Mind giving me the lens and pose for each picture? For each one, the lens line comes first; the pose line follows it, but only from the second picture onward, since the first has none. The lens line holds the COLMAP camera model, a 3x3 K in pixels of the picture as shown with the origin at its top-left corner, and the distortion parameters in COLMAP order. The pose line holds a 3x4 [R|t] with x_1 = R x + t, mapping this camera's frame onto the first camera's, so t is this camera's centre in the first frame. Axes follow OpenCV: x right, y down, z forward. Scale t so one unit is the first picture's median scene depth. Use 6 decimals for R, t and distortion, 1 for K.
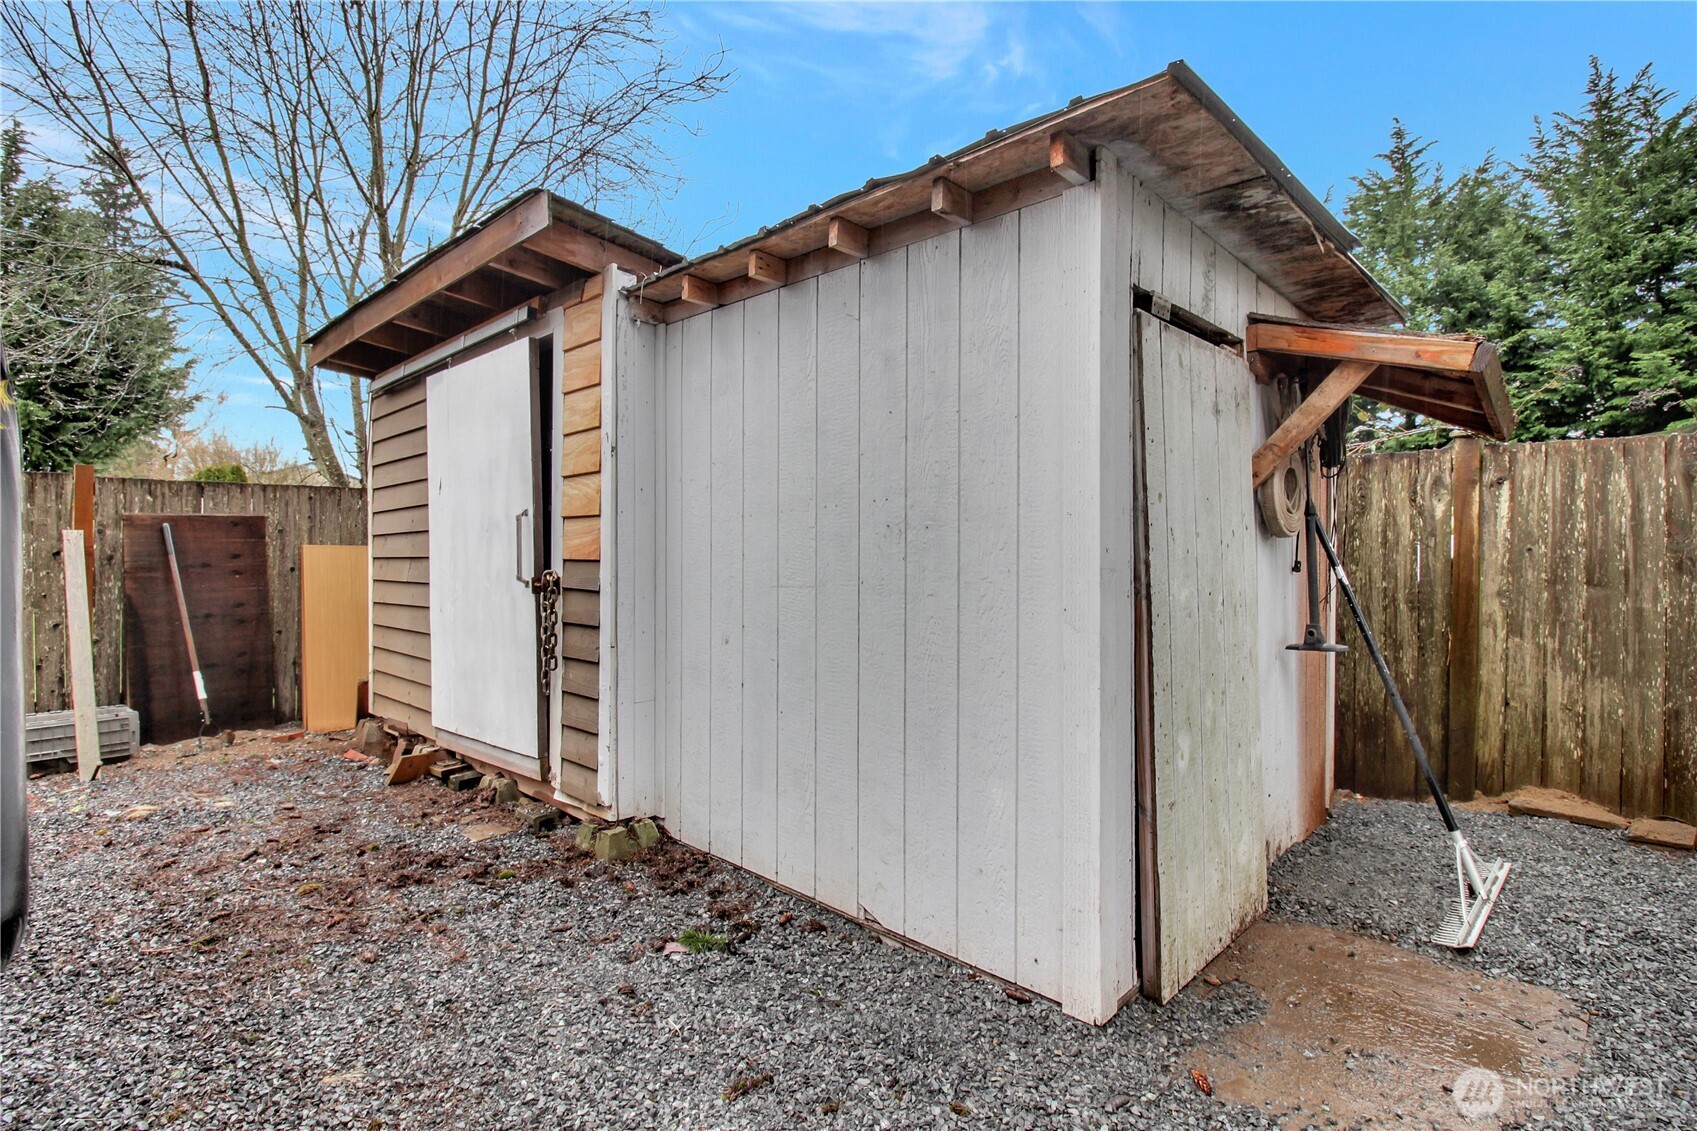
lens RADIAL K [[779.8, 0, 852.4], [0, 779.8, 562.5], [0, 0, 1]] dist [-0.033493, -0.000916]
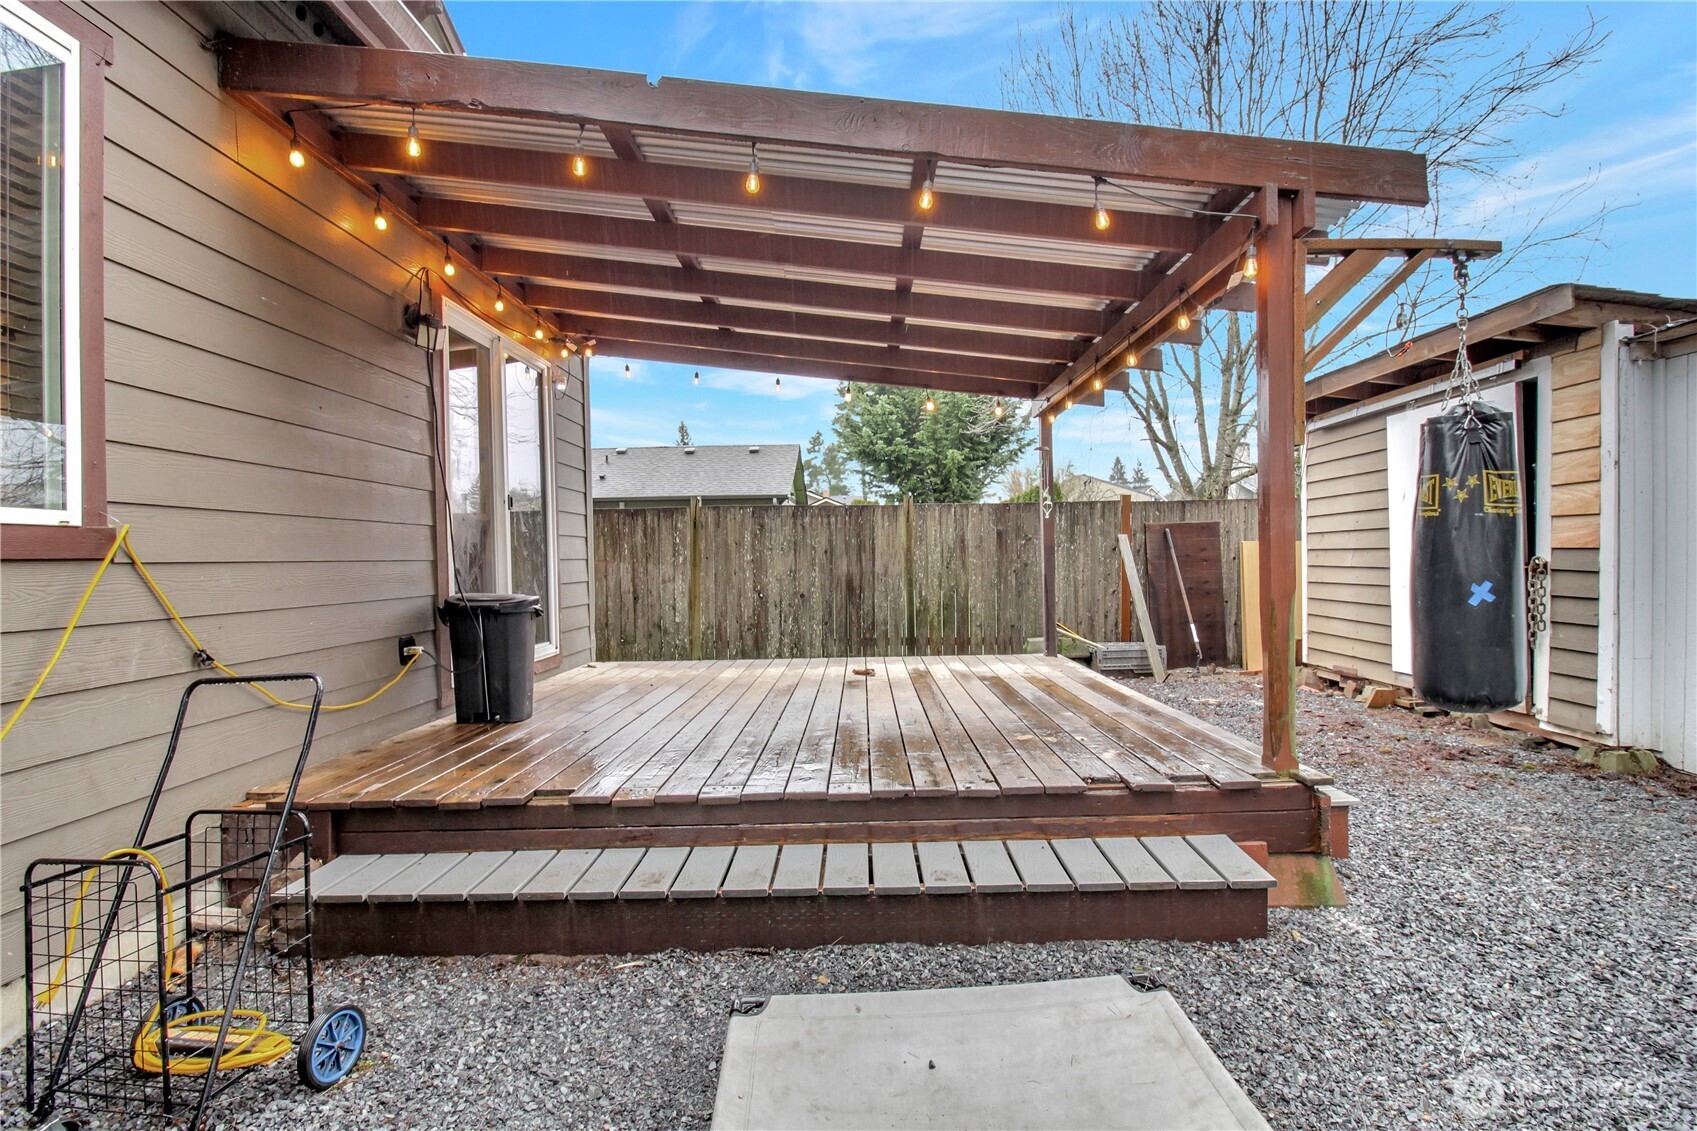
lens RADIAL K [[779.8, 0, 852.3], [0, 779.8, 570.6], [0, 0, 1]] dist [-0.033493, -0.000916]
pose [[0.679730, 0.007609, -0.733423, -0.239448], [0.006202, 0.999851, 0.016120, 0.006368], [0.733436, -0.015506, 0.679581, -0.759555]]
